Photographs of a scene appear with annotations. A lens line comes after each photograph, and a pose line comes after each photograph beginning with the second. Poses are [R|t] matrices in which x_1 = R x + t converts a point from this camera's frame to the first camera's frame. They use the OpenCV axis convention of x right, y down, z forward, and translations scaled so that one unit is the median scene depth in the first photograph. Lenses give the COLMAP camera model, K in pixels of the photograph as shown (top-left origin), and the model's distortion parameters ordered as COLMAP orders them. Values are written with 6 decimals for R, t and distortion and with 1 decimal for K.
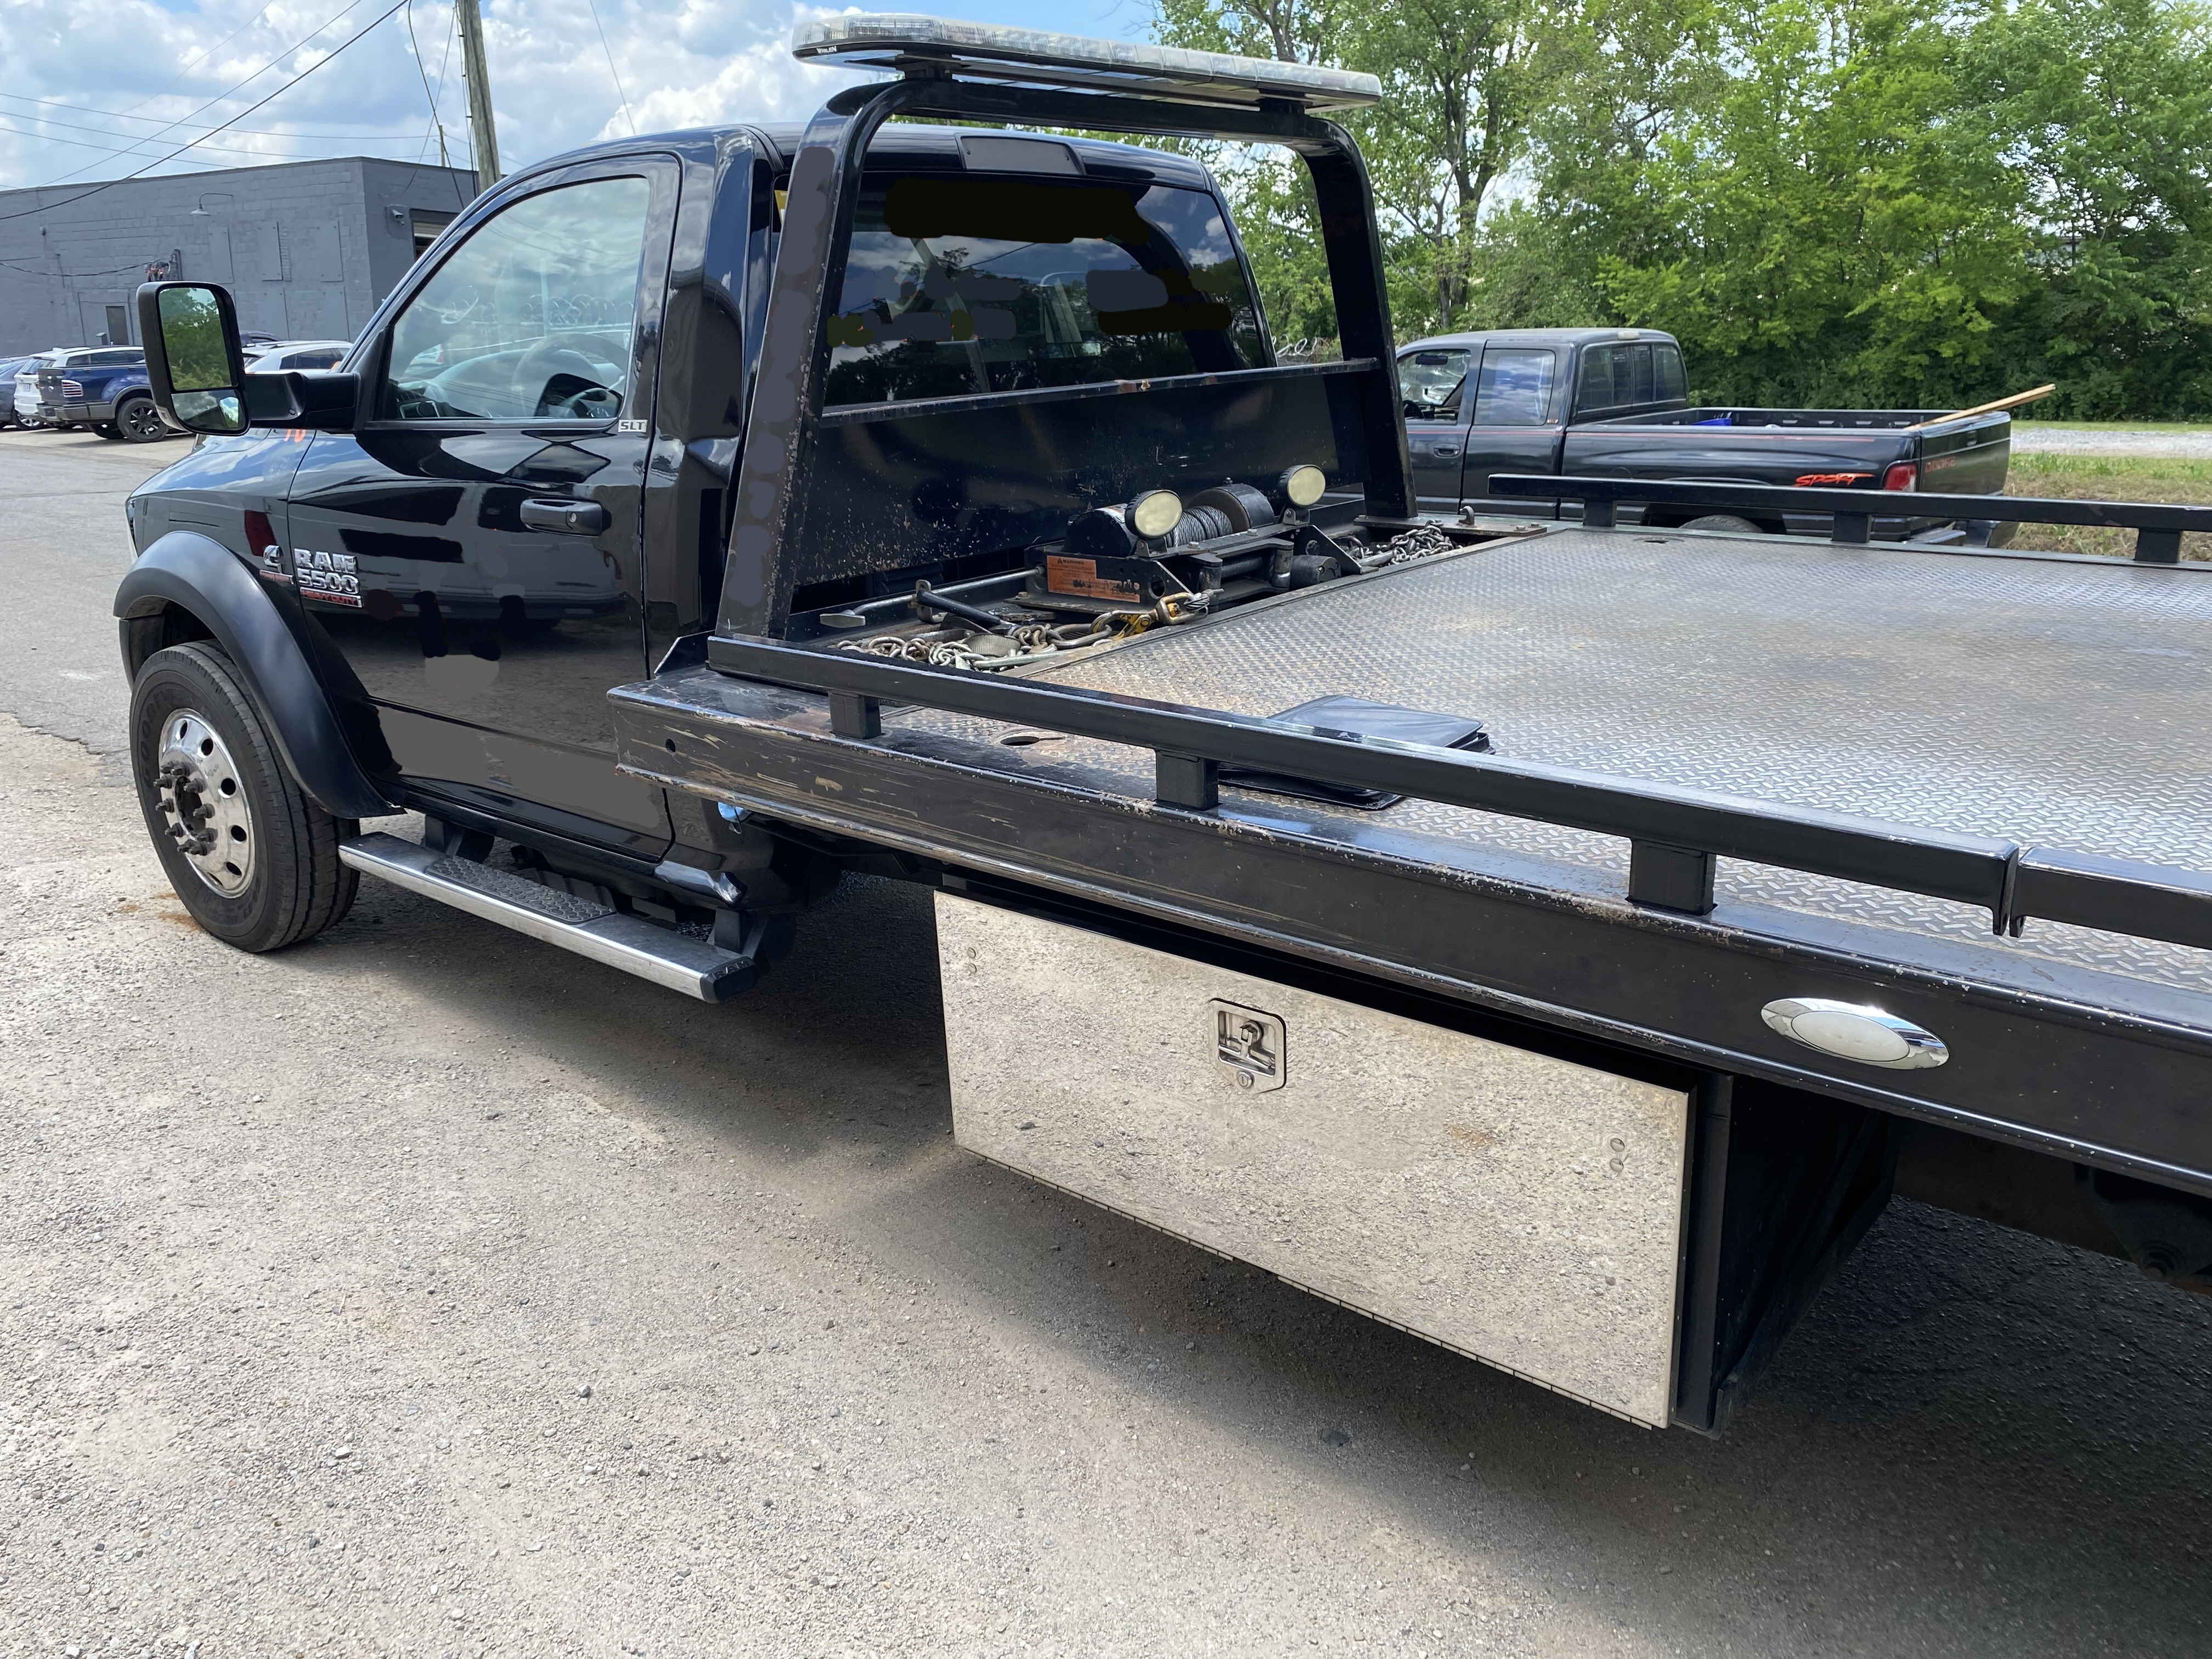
lens RADIAL K [[1705.8, 0, 1112.5], [0, 1705.8, 810.6], [0, 0, 1]] dist [0.004080, 0.022556]
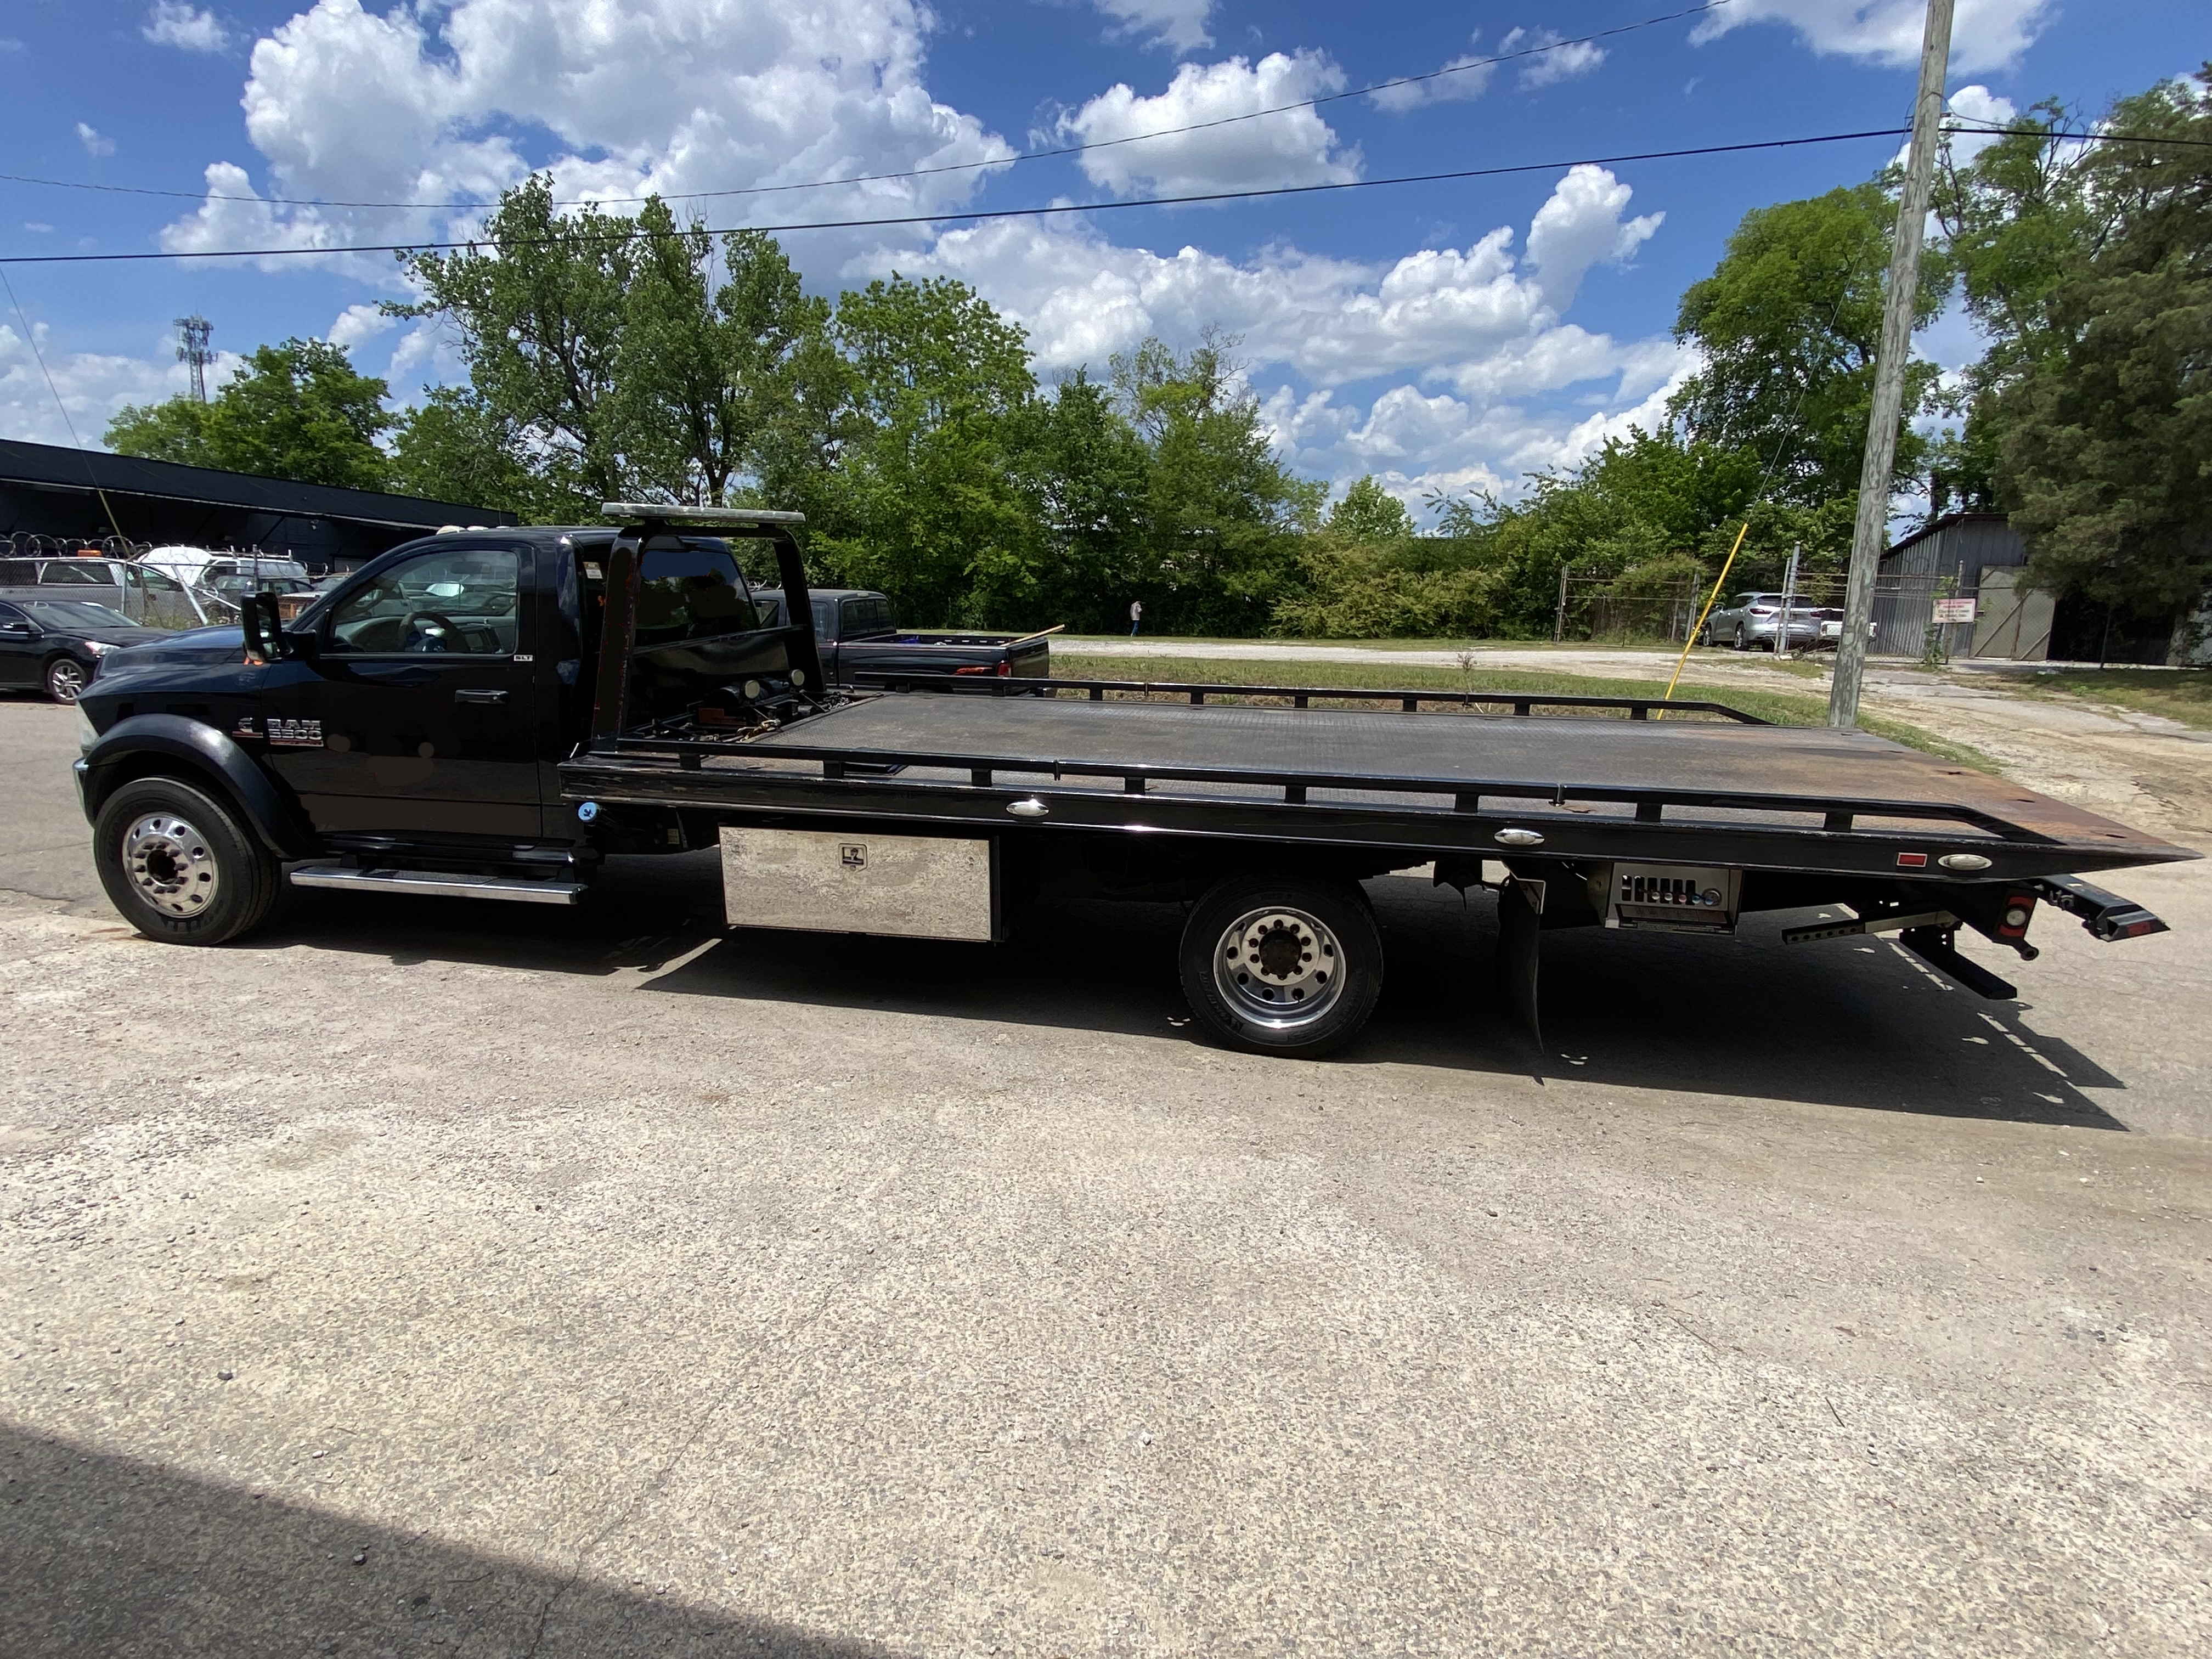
lens RADIAL K [[1126.9, 0, 1097.0], [0, 1126.9, 832.6], [0, 0, 1]] dist [-0.018381, -0.001400]
pose [[0.870561, -0.080552, 0.485423, -0.249622], [0.103205, 0.994458, -0.020066, 0.085994], [-0.481116, 0.067567, 0.874049, -0.486578]]
